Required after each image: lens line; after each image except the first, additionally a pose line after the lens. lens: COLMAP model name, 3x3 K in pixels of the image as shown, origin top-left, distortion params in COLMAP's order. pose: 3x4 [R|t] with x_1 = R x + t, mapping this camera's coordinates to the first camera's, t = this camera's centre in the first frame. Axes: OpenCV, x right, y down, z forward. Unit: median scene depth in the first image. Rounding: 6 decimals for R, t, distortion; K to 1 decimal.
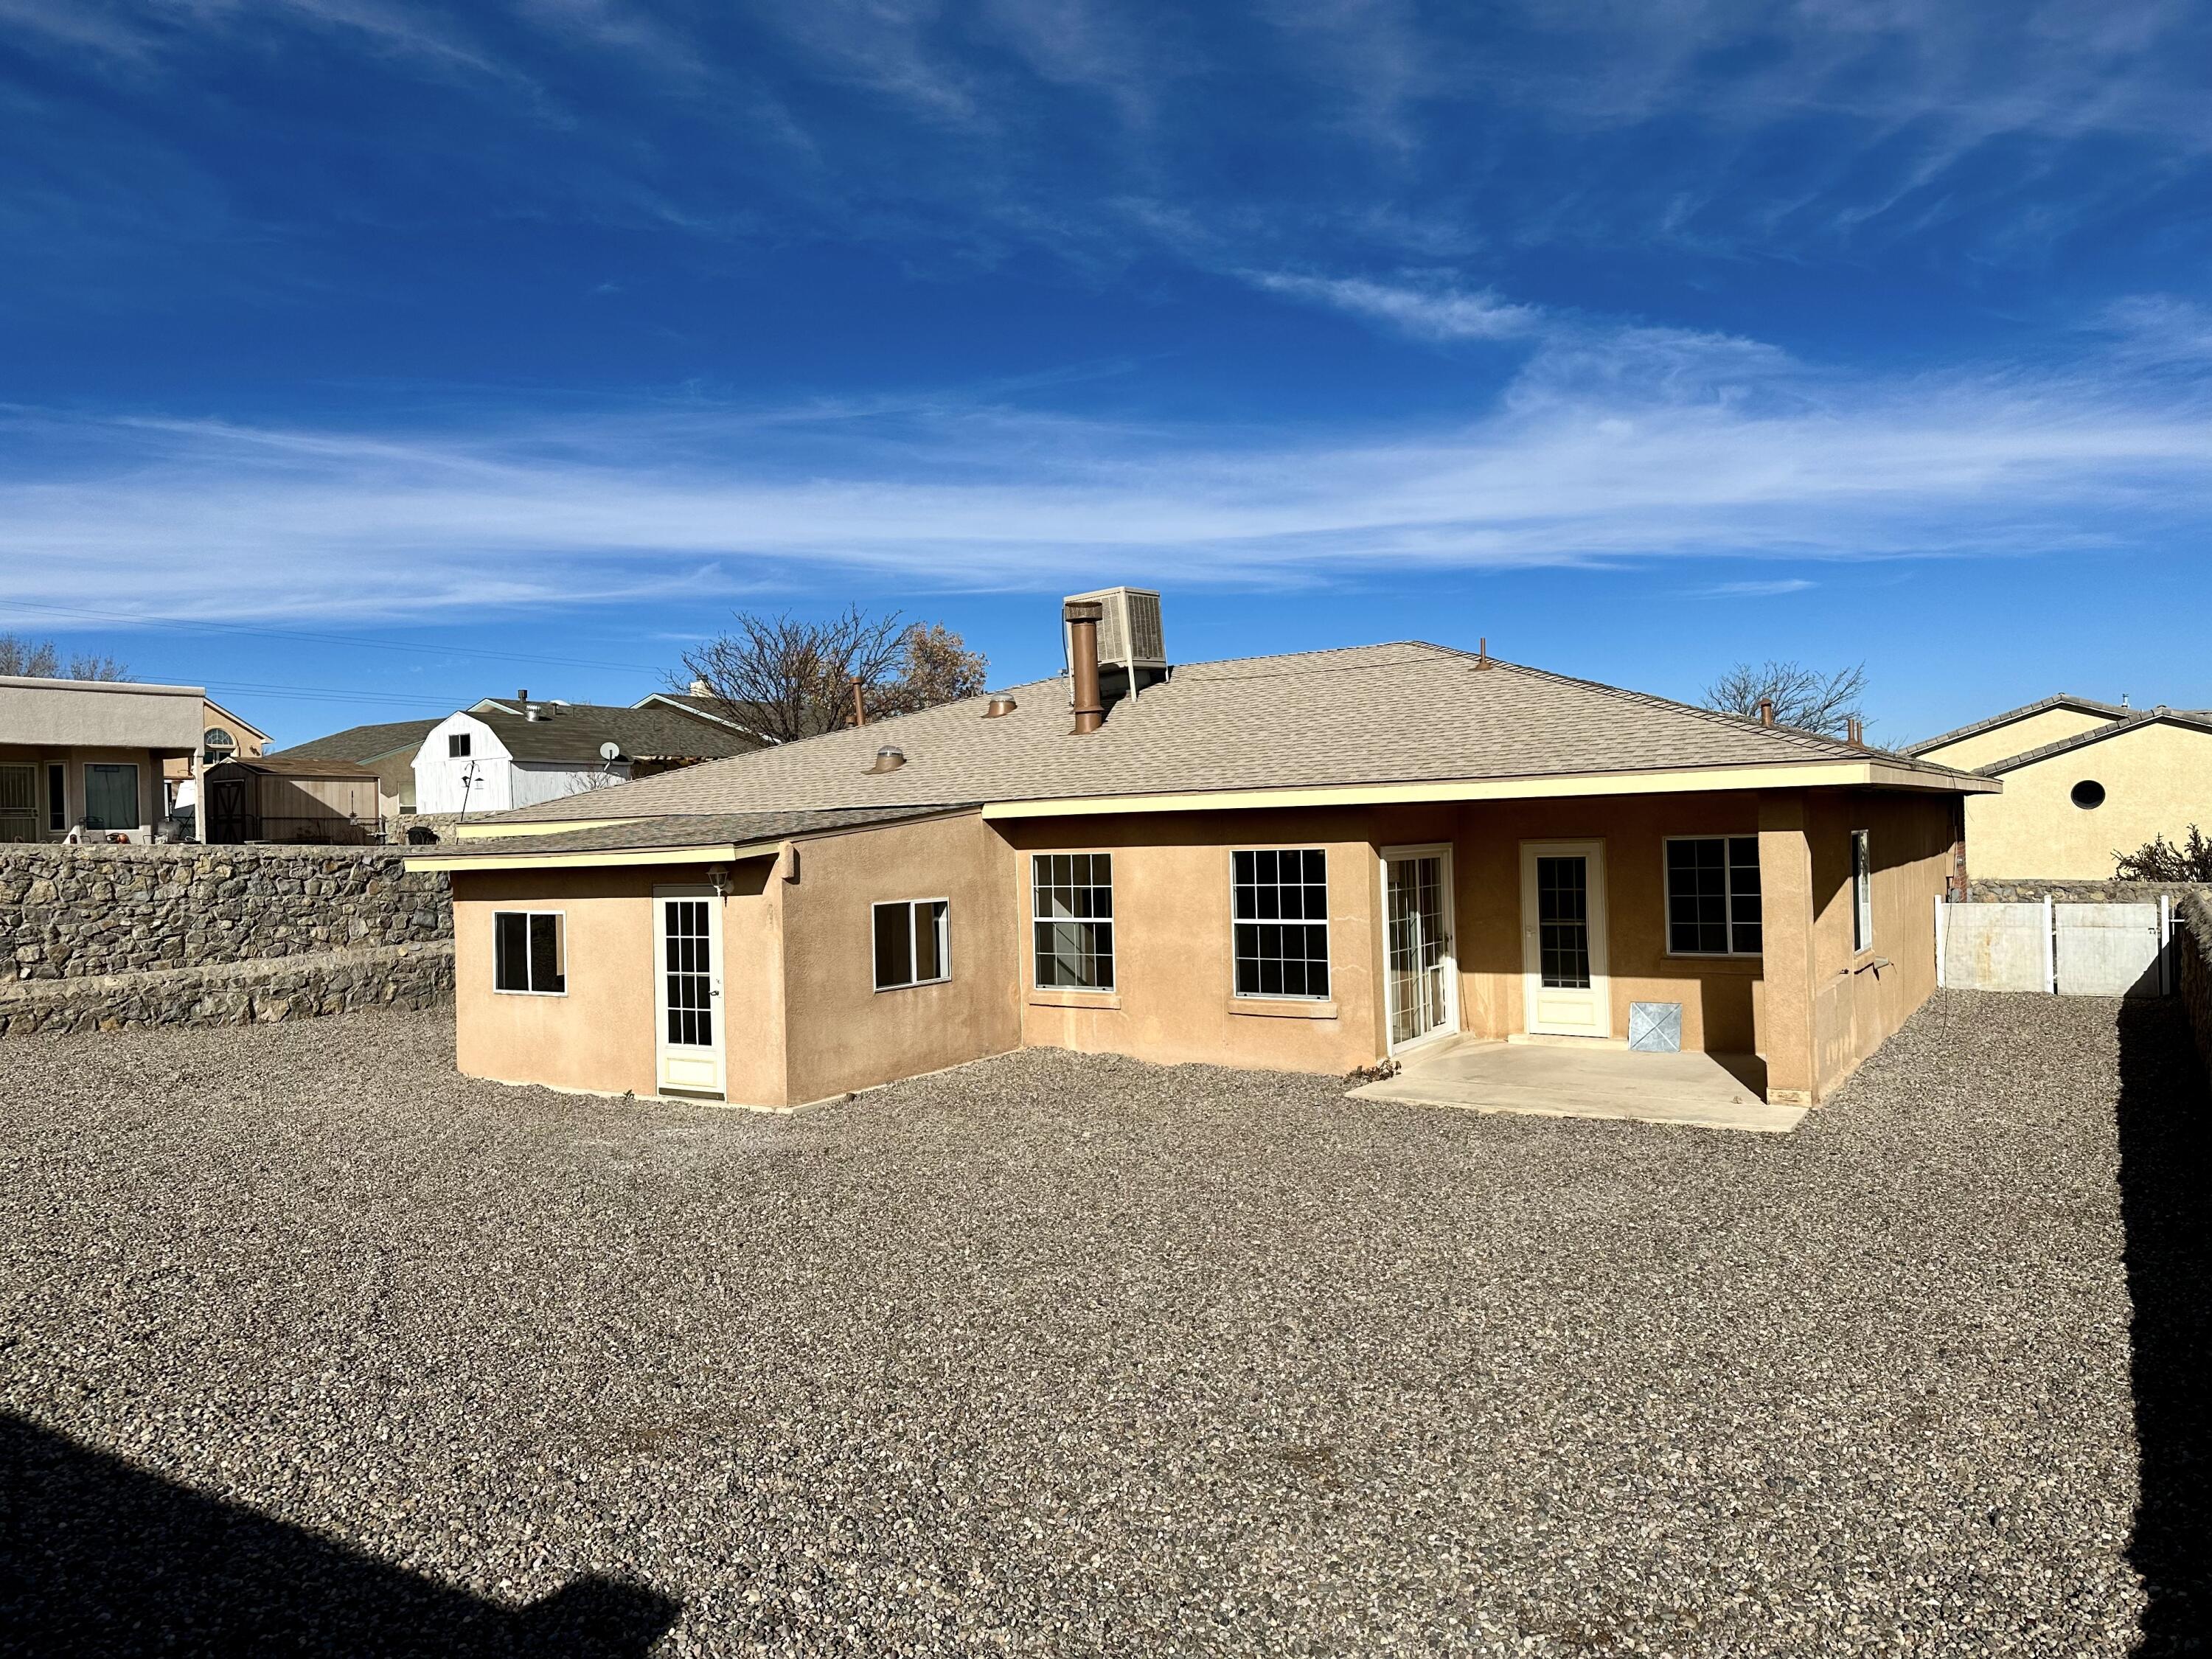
lens RADIAL K [[1537.8, 0, 1106.0], [0, 1537.8, 829.5], [0, 0, 1]] dist [0.001587, -0.001483]
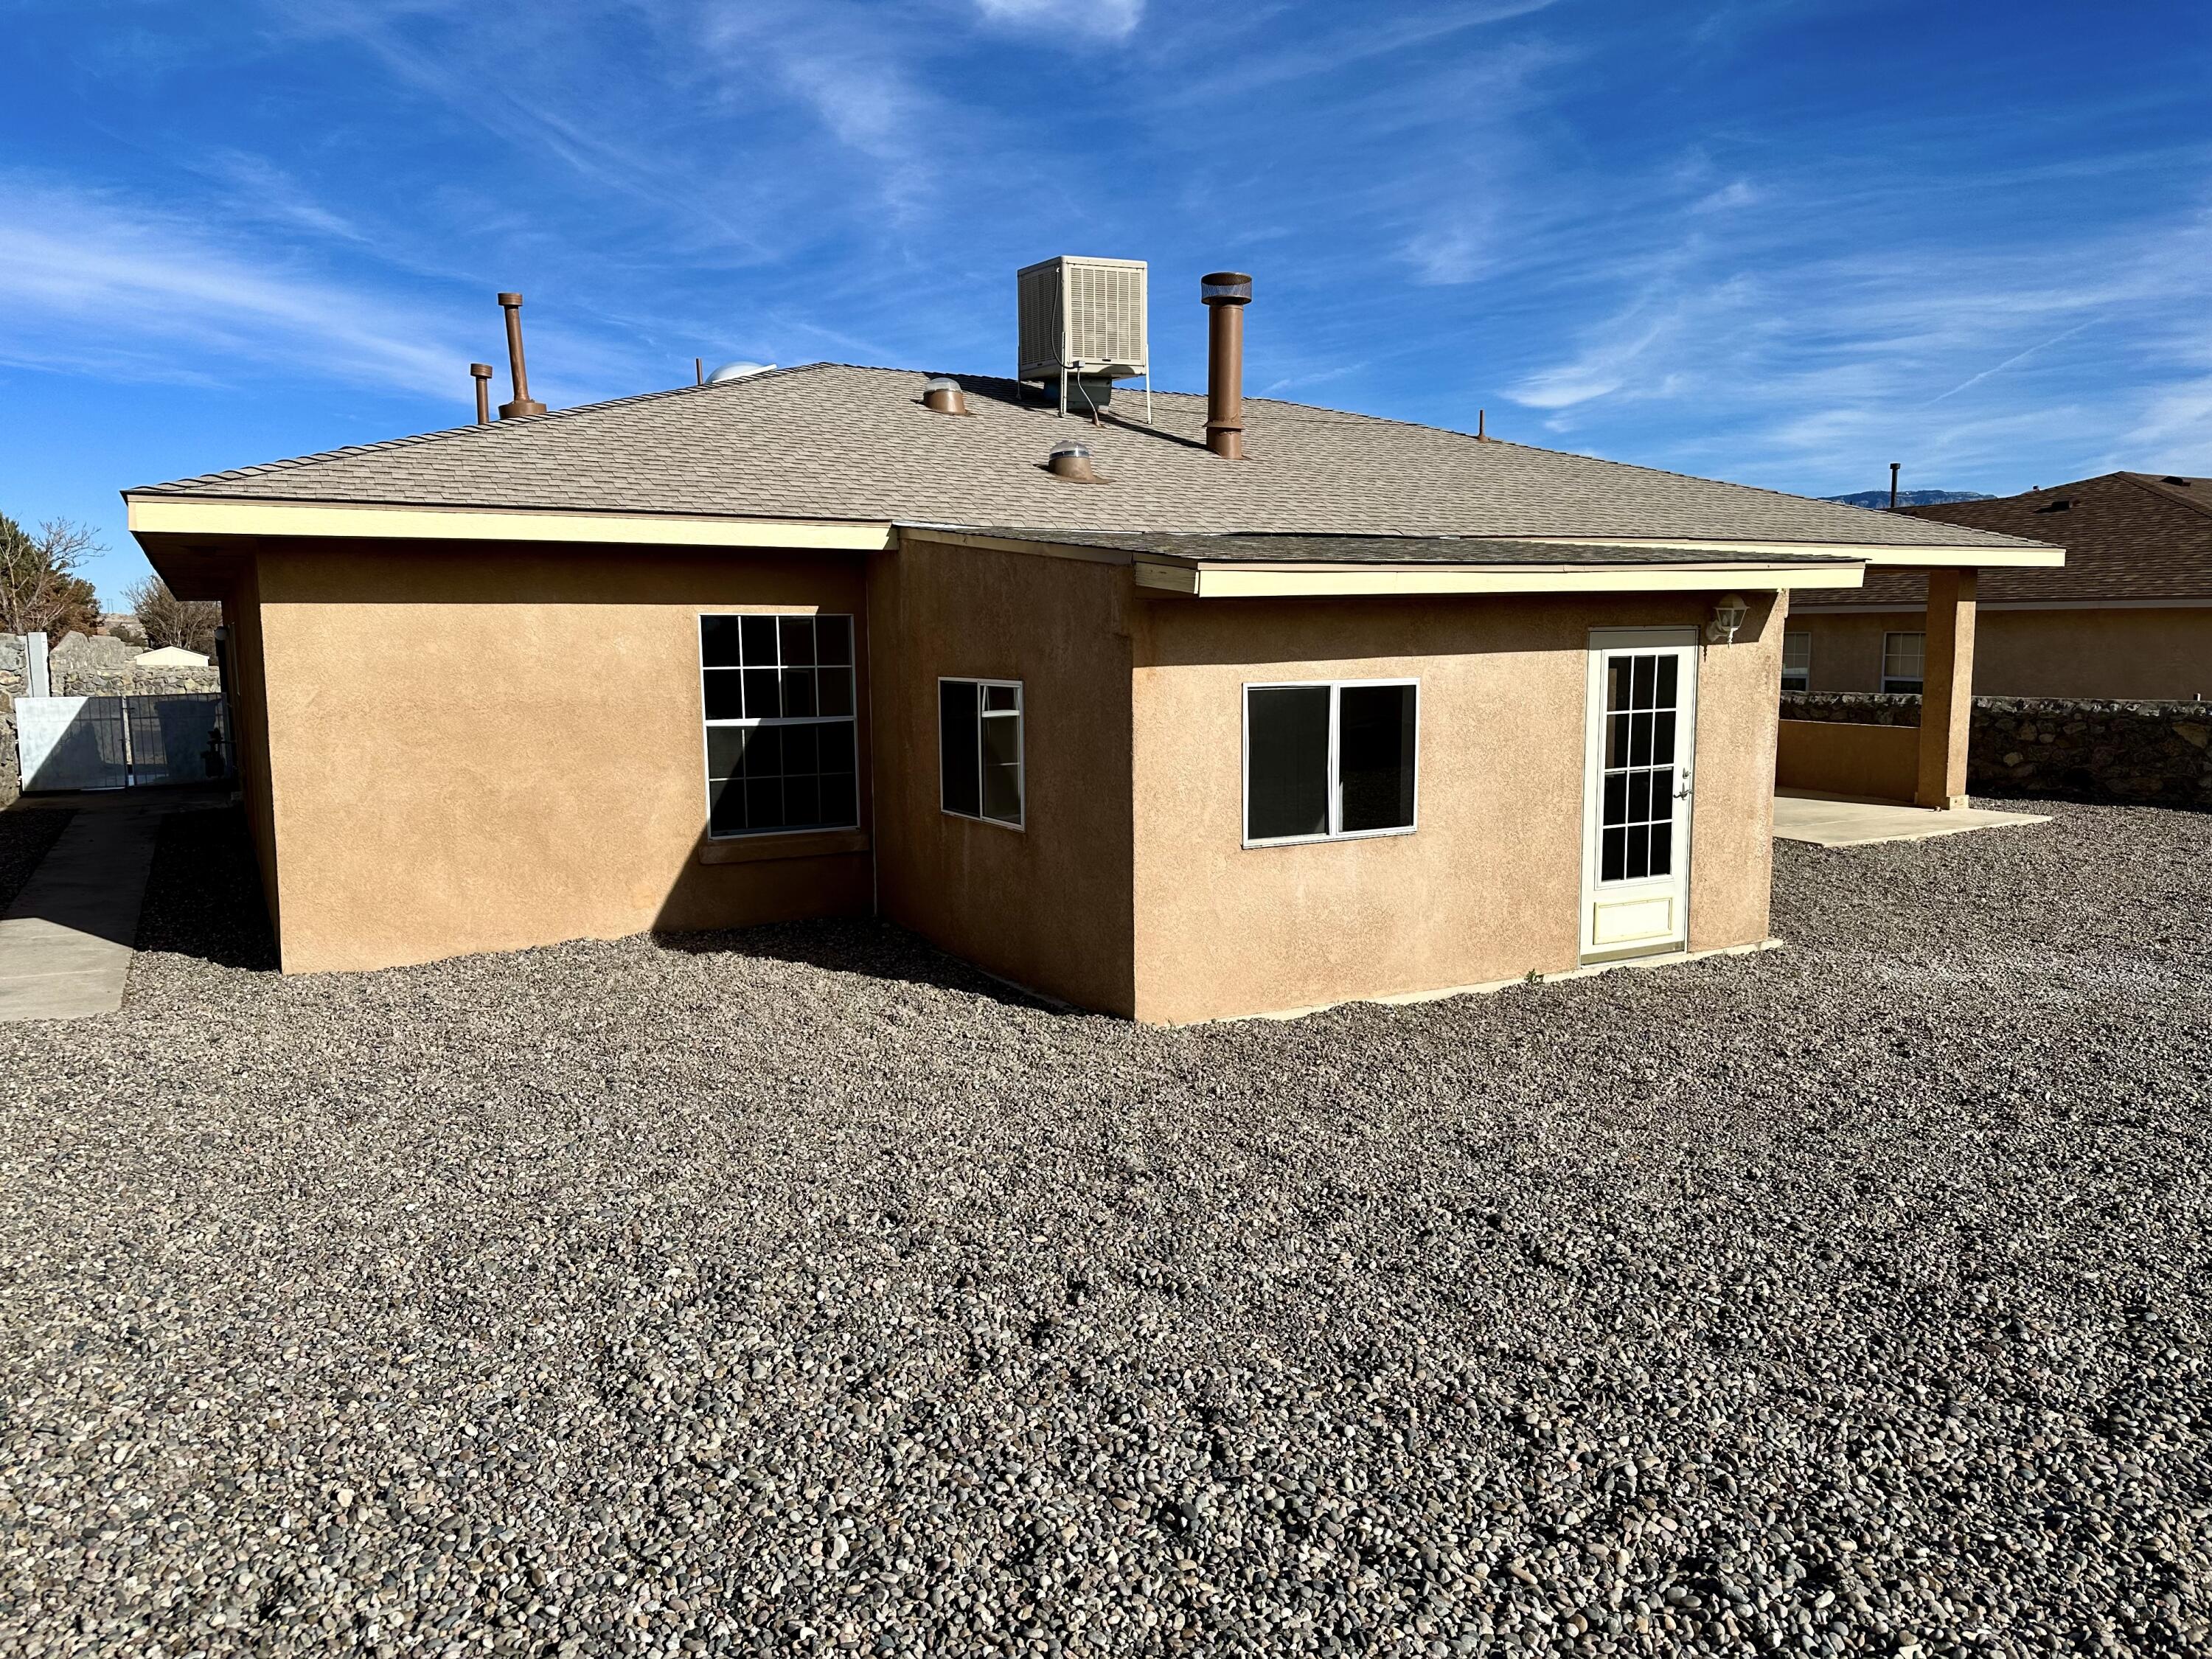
lens RADIAL K [[1524.5, 0, 1094.4], [0, 1524.5, 809.8], [0, 0, 1]] dist [0.023930, -0.065885]
pose [[0.513798, -0.081723, 0.854010, -0.931387], [-0.007480, 0.994988, 0.099714, 0.048837], [-0.857879, -0.057621, 0.510611, 0.868234]]
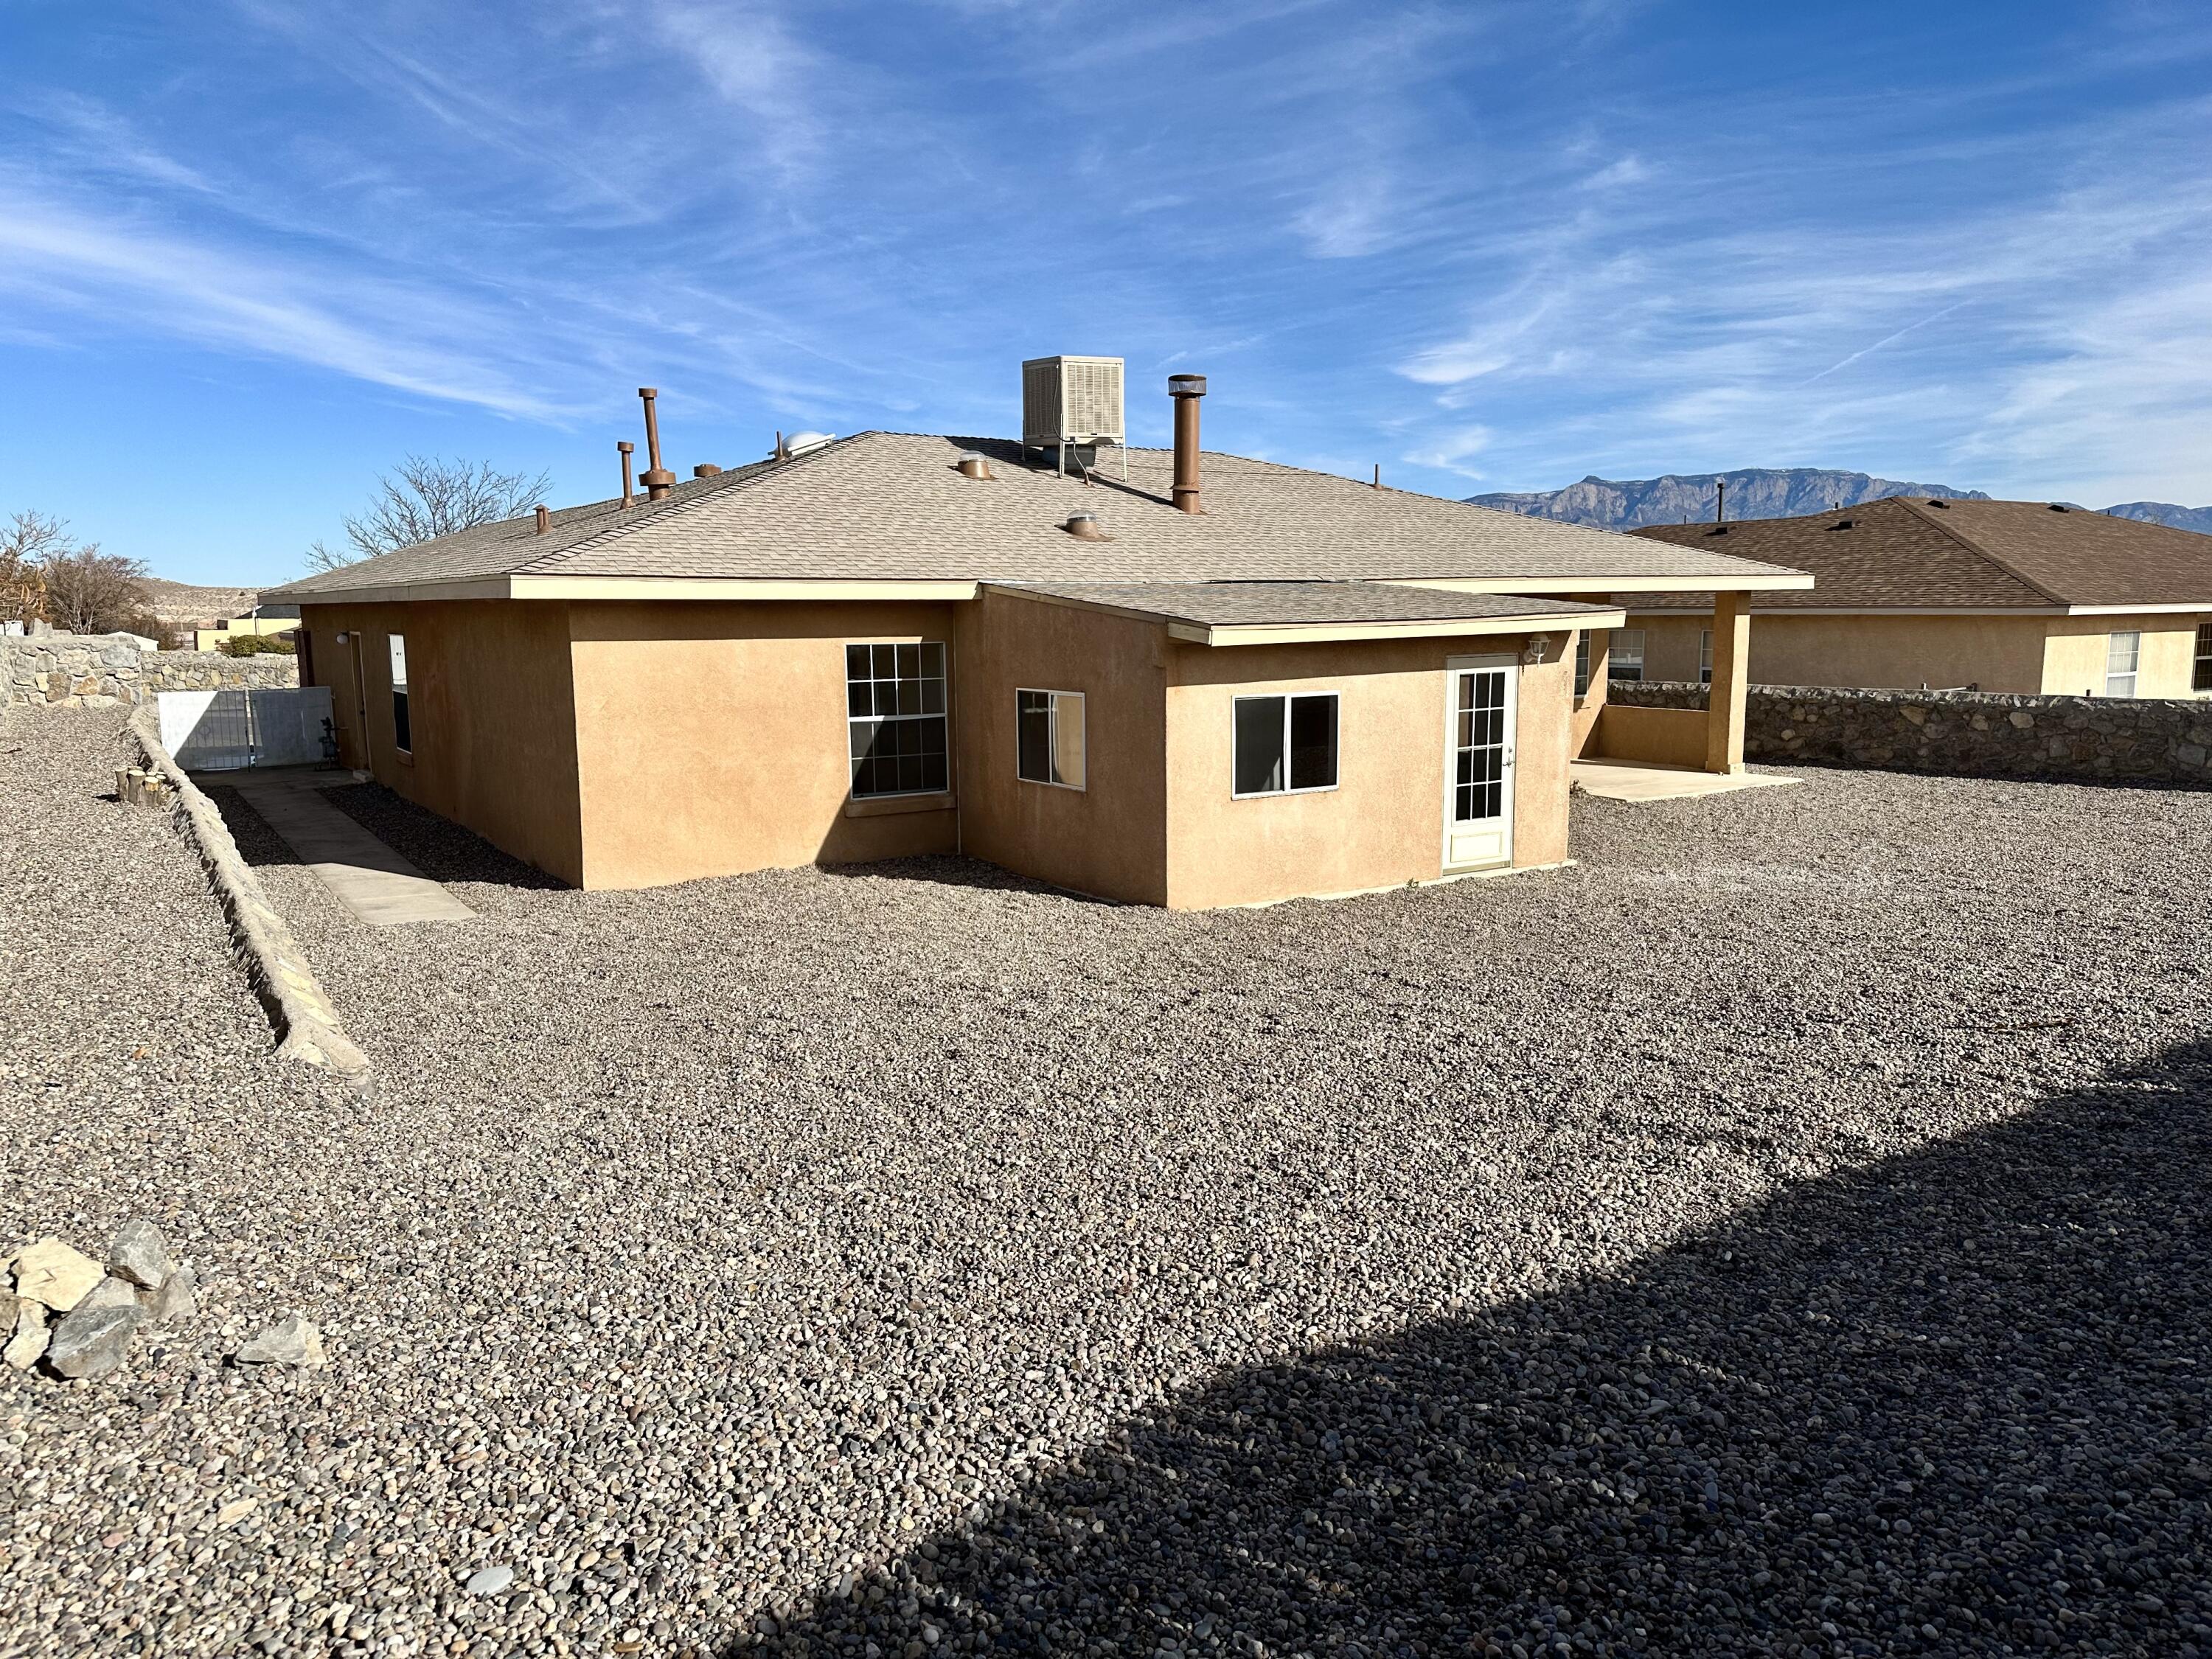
lens RADIAL K [[1537.8, 0, 1106.0], [0, 1537.8, 829.5], [0, 0, 1]] dist [0.001587, -0.001483]
pose [[0.448666, -0.111499, 0.886717, -1.250504], [-0.006149, 0.991778, 0.127821, 0.022031], [-0.893678, -0.062802, 0.444292, 0.774064]]
